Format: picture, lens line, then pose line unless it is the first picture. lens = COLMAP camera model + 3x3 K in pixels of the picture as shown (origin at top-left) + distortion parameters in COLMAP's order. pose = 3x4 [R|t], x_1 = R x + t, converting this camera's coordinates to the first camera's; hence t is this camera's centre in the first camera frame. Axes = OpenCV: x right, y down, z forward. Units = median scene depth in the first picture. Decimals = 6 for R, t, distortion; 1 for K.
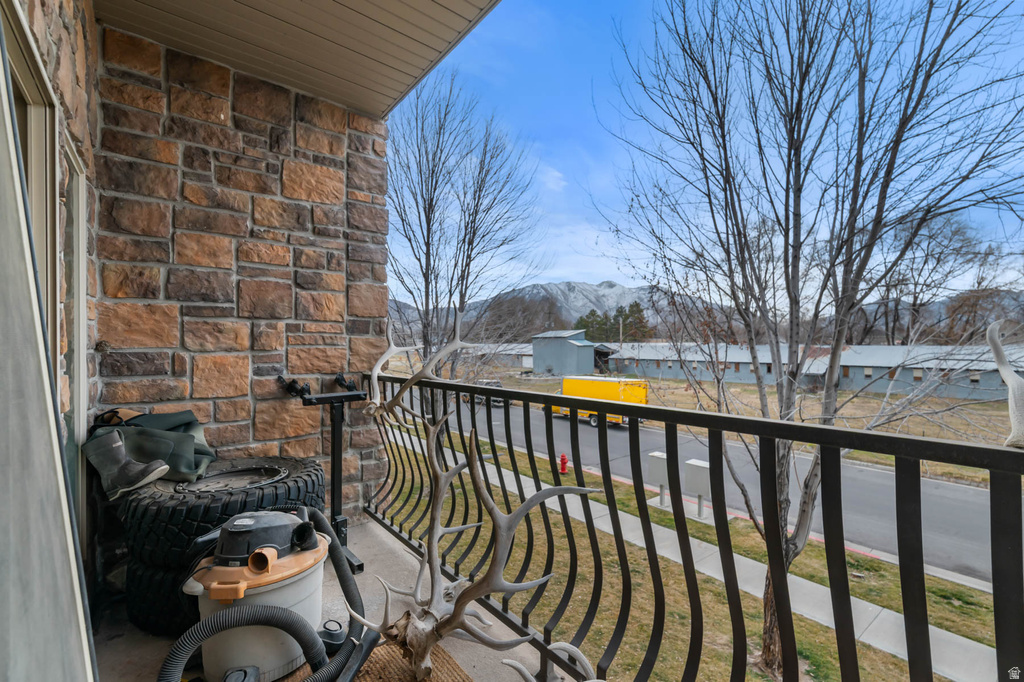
lens RADIAL K [[453.2, 0, 507.9], [0, 453.2, 340.3], [0, 0, 1]] dist [0.007514, -0.000163]
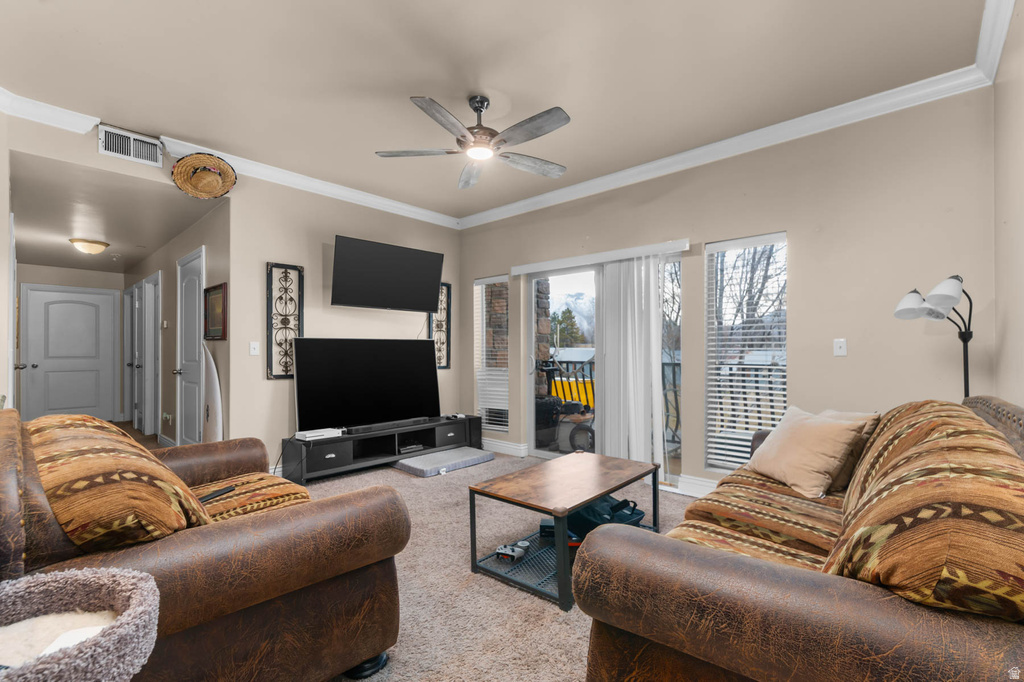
lens RADIAL K [[453.2, 0, 519.5], [0, 453.2, 349.1], [0, 0, 1]] dist [0.007514, -0.000163]
pose [[0.985909, 0.002813, 0.167256, -0.429980], [-0.004365, 0.999951, 0.008909, 0.000178], [-0.167223, -0.009513, 0.985873, -0.596804]]
